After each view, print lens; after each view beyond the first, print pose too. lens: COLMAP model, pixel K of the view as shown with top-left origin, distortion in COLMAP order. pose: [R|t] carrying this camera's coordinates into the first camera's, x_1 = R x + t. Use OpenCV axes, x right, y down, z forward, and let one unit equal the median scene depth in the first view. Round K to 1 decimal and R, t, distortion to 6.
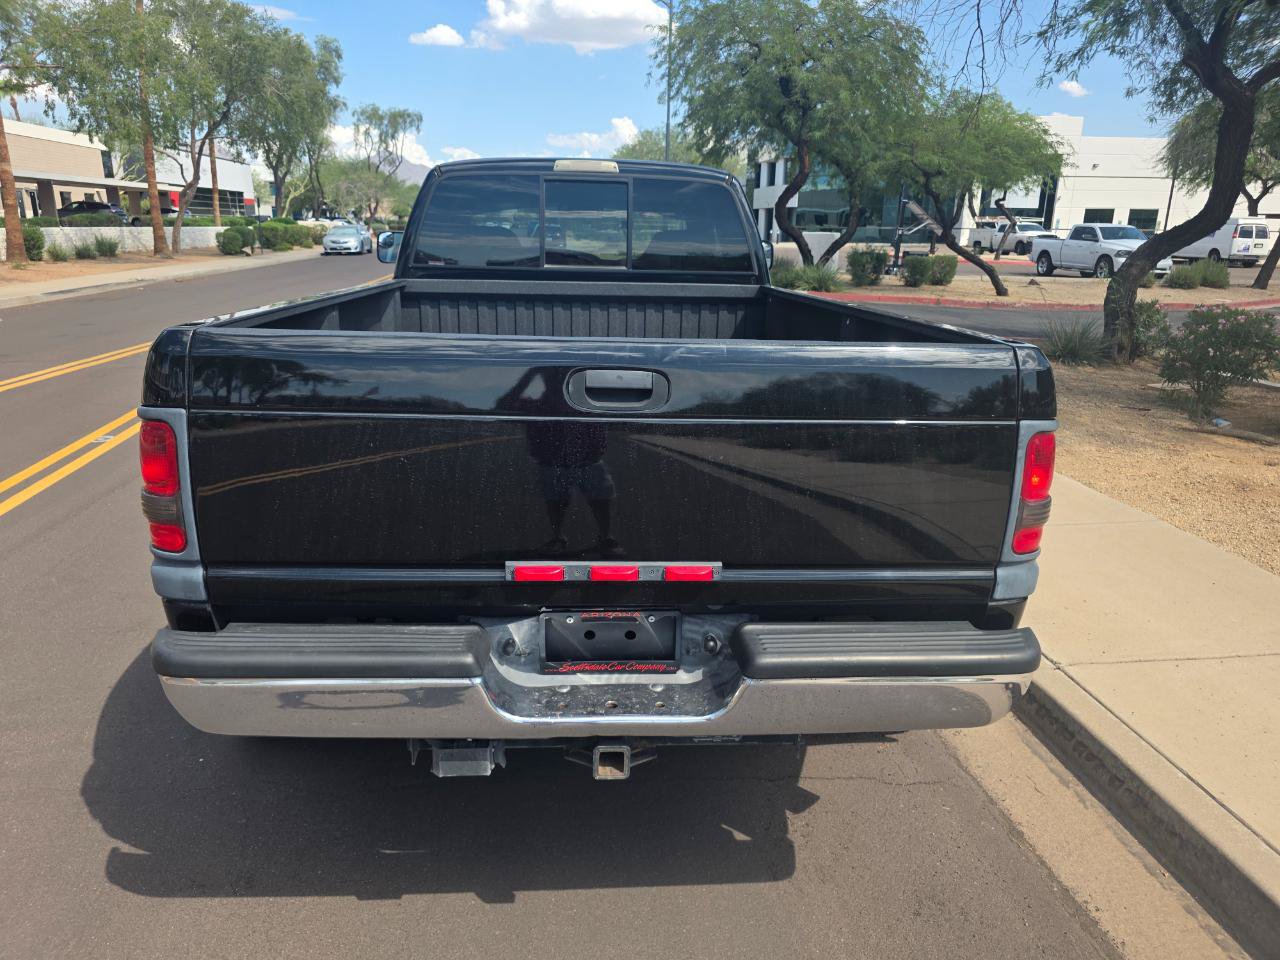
lens RADIAL K [[878.2, 0, 611.5], [0, 878.2, 462.9], [0, 0, 1]] dist [0.030422, -0.029709]
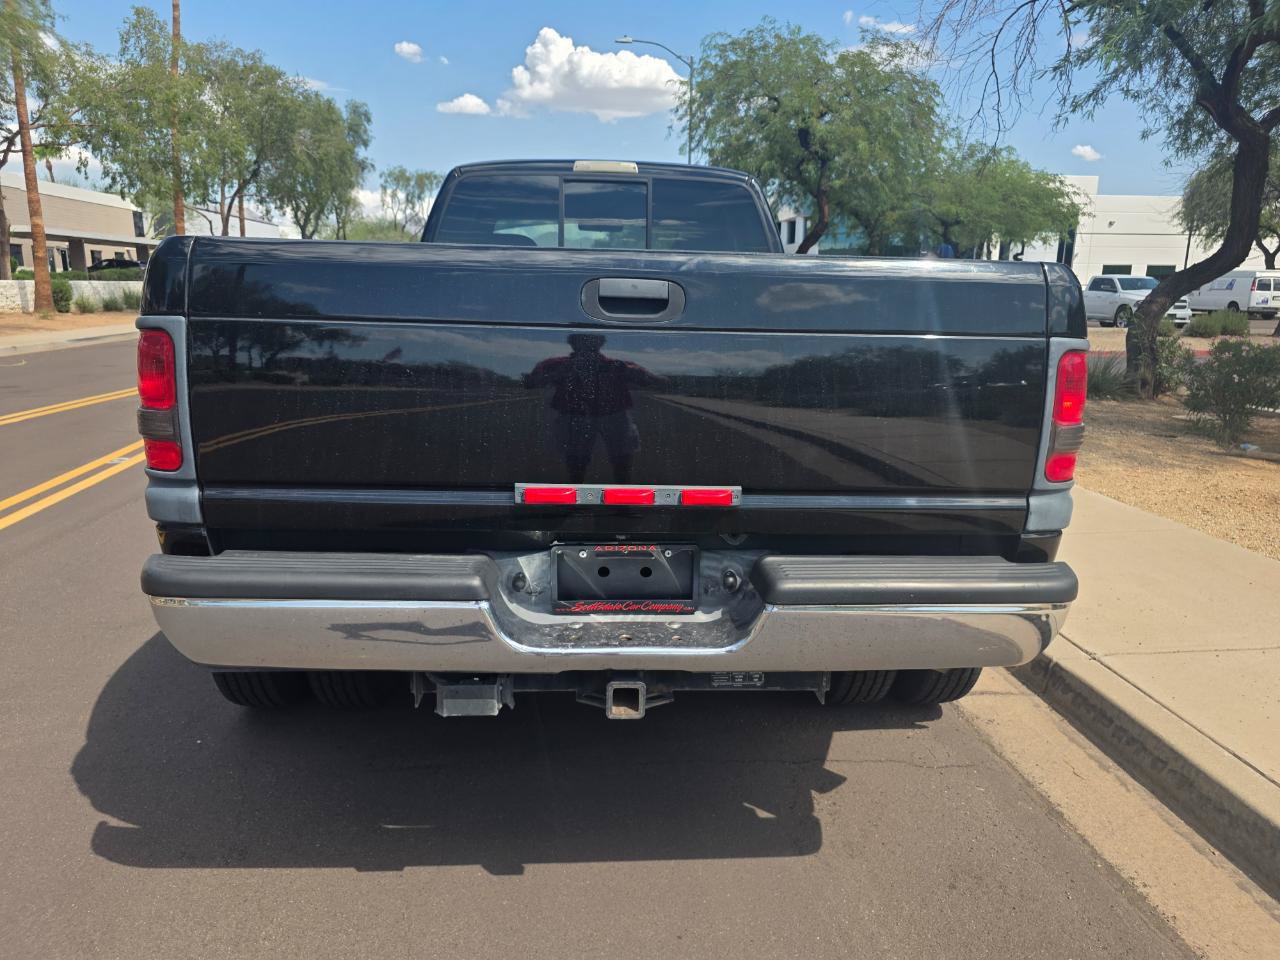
lens RADIAL K [[879.4, 0, 630.8], [0, 879.4, 467.6], [0, 0, 1]] dist [0.038327, -0.038595]
pose [[0.999993, 0.001551, -0.003302, 0.005524], [-0.001746, 0.998204, -0.059882, 0.099661], [0.003203, 0.059888, 0.998200, 0.027406]]
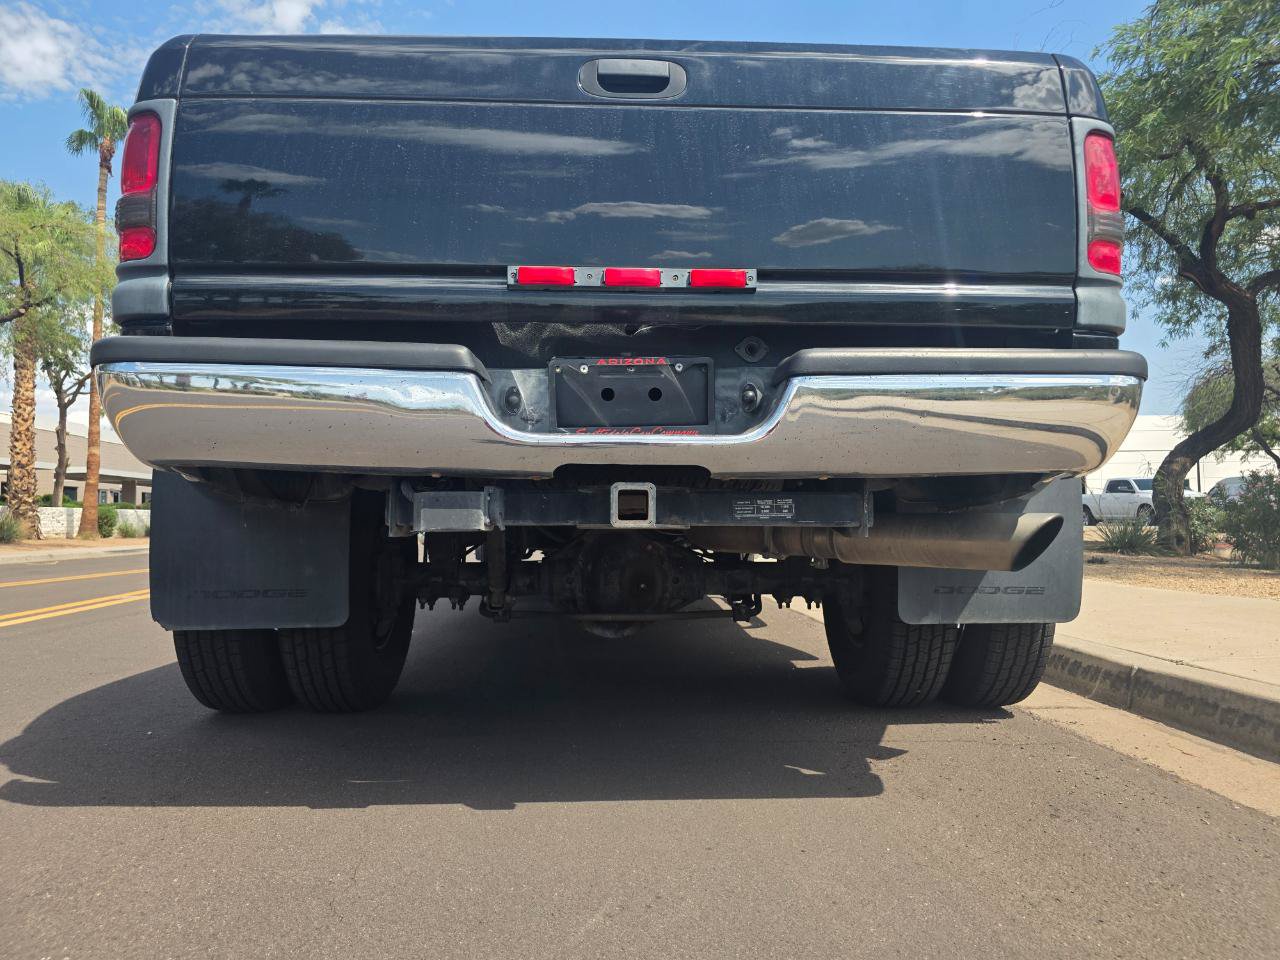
lens RADIAL K [[868.5, 0, 634.5], [0, 868.5, 449.5], [0, 0, 1]] dist [0.041139, -0.038310]
pose [[0.999458, -0.020379, -0.025860, 0.015693], [0.010431, 0.940950, -0.338384, 0.380020], [0.031229, 0.337931, 0.940653, 0.158154]]
